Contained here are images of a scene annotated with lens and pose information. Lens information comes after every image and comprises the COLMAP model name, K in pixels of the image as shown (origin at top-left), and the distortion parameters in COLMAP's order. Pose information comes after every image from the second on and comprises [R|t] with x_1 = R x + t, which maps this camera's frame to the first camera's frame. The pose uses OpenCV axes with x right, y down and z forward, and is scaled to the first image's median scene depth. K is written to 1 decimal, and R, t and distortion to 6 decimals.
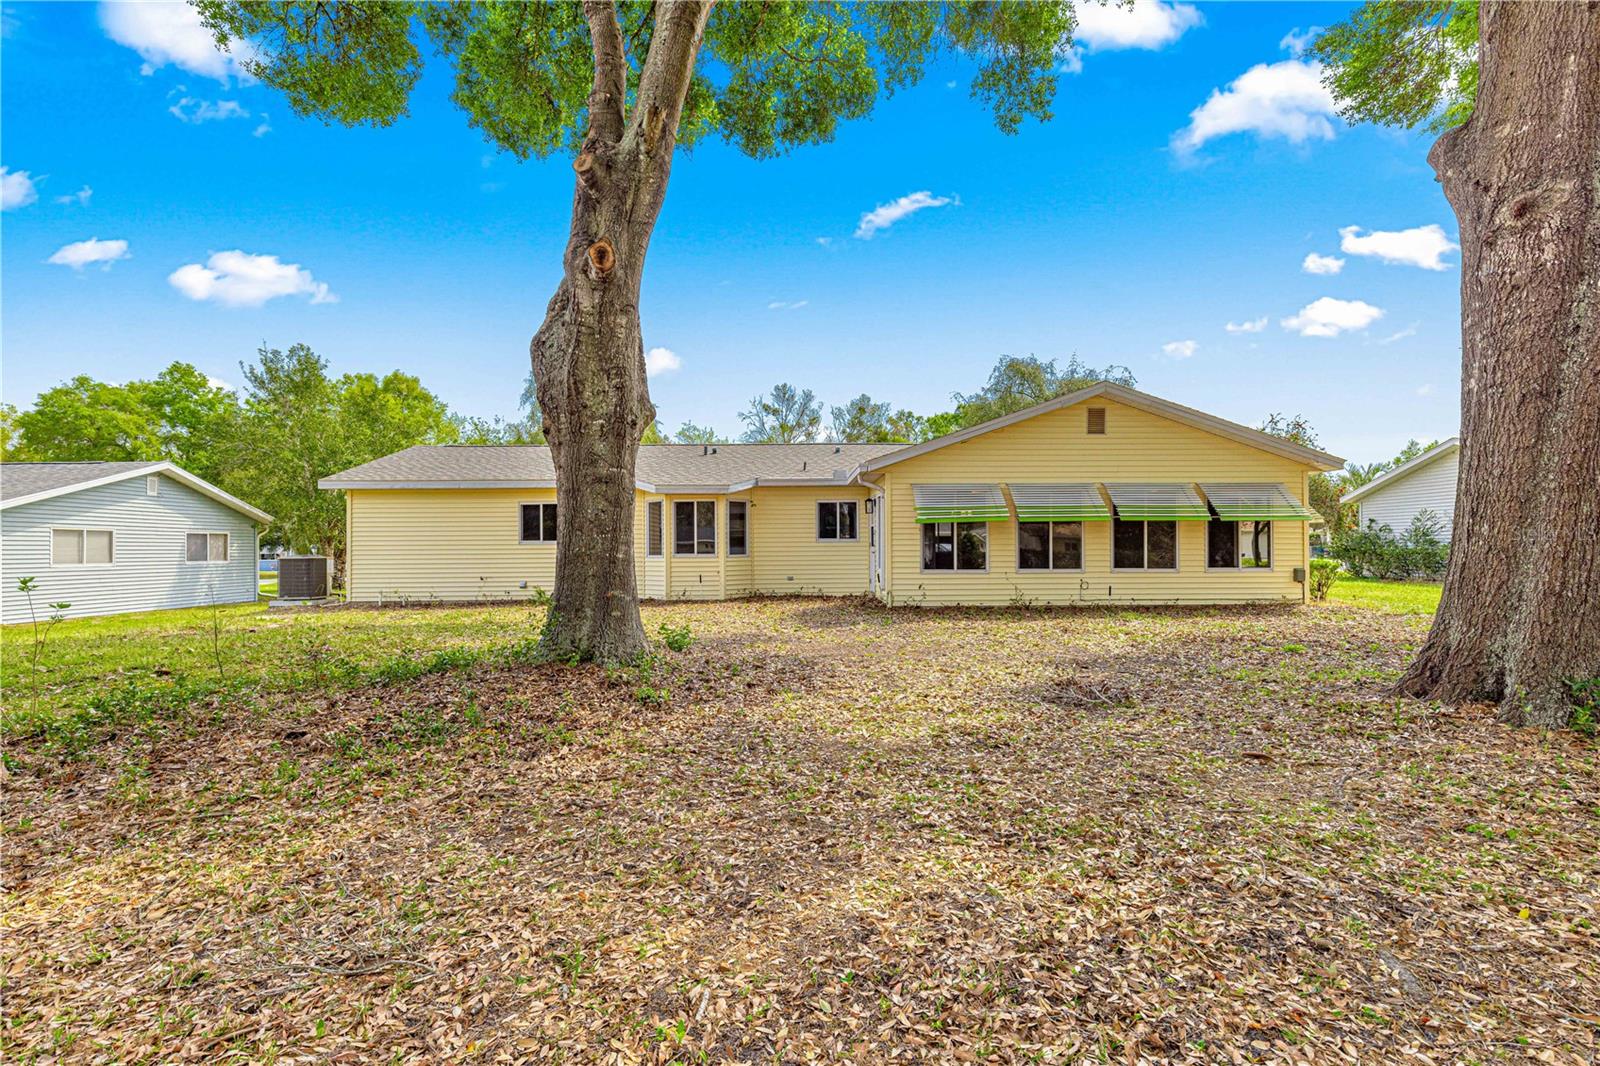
lens RADIAL K [[713.6, 0, 802.9], [0, 713.6, 544.6], [0, 0, 1]] dist [0.003748, -0.000083]
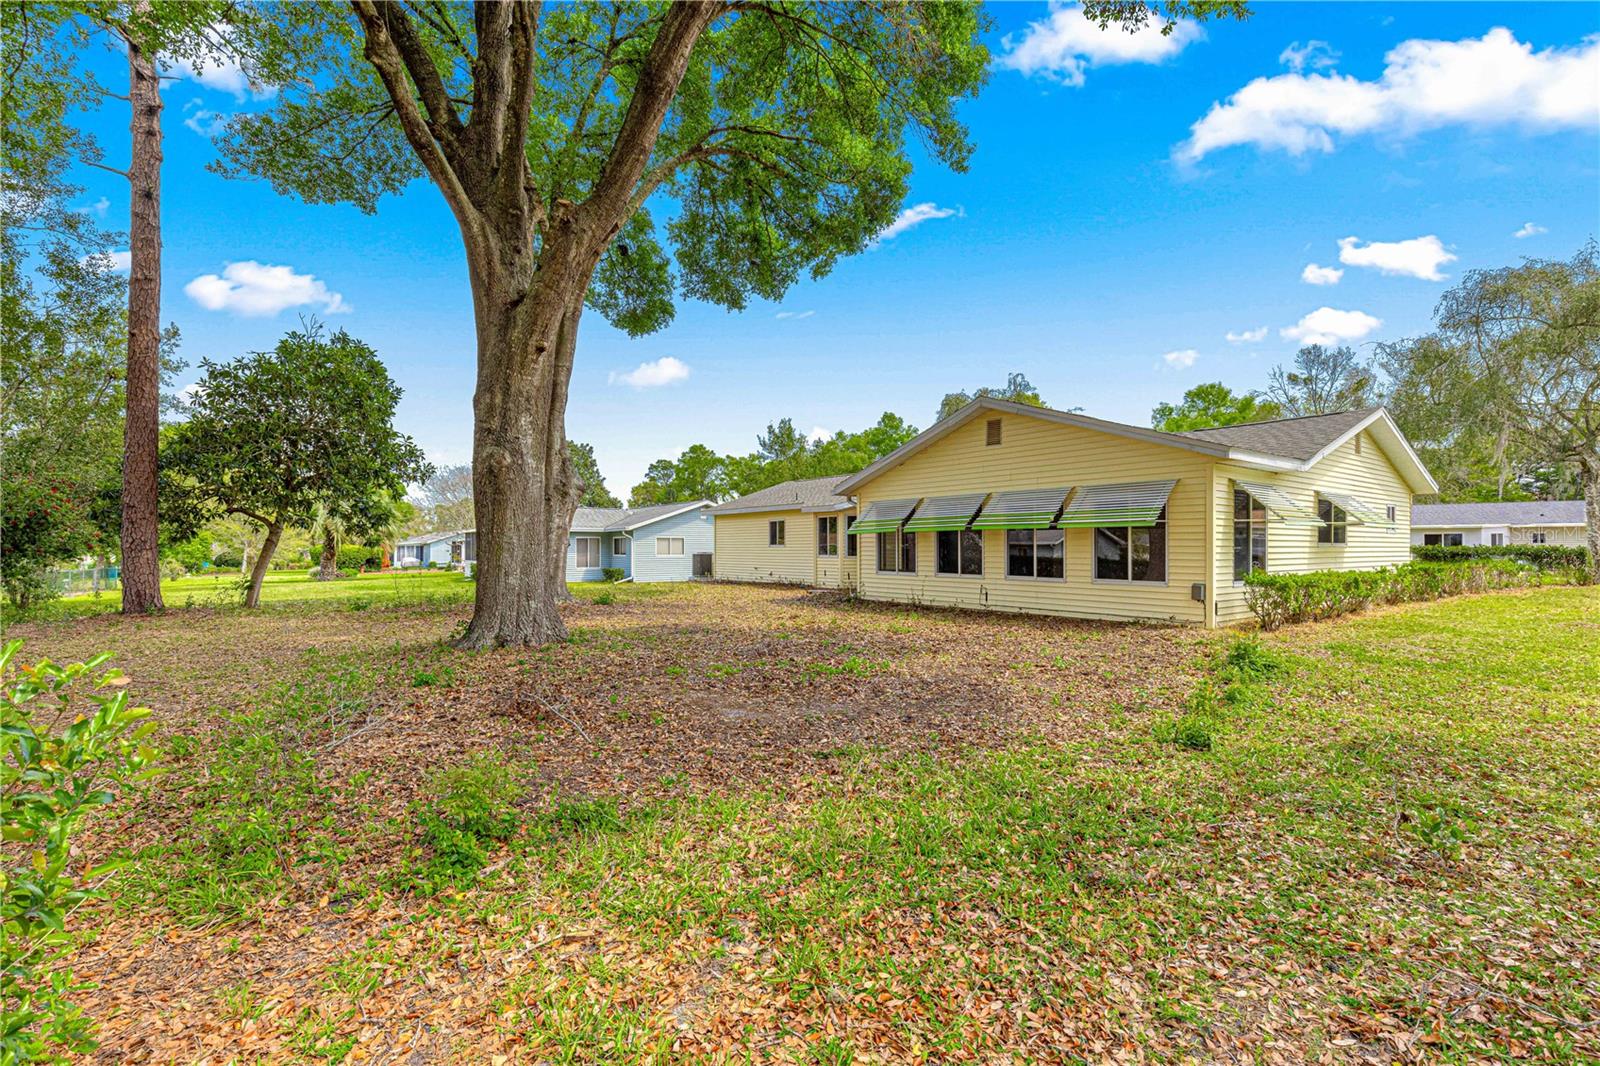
lens RADIAL K [[713.6, 0, 802.9], [0, 713.6, 544.6], [0, 0, 1]] dist [0.003748, -0.000083]
pose [[0.601682, 0.003985, -0.798726, 1.062183], [0.002302, 0.999975, 0.006723, -0.017891], [0.798732, -0.005884, 0.601658, 0.154914]]
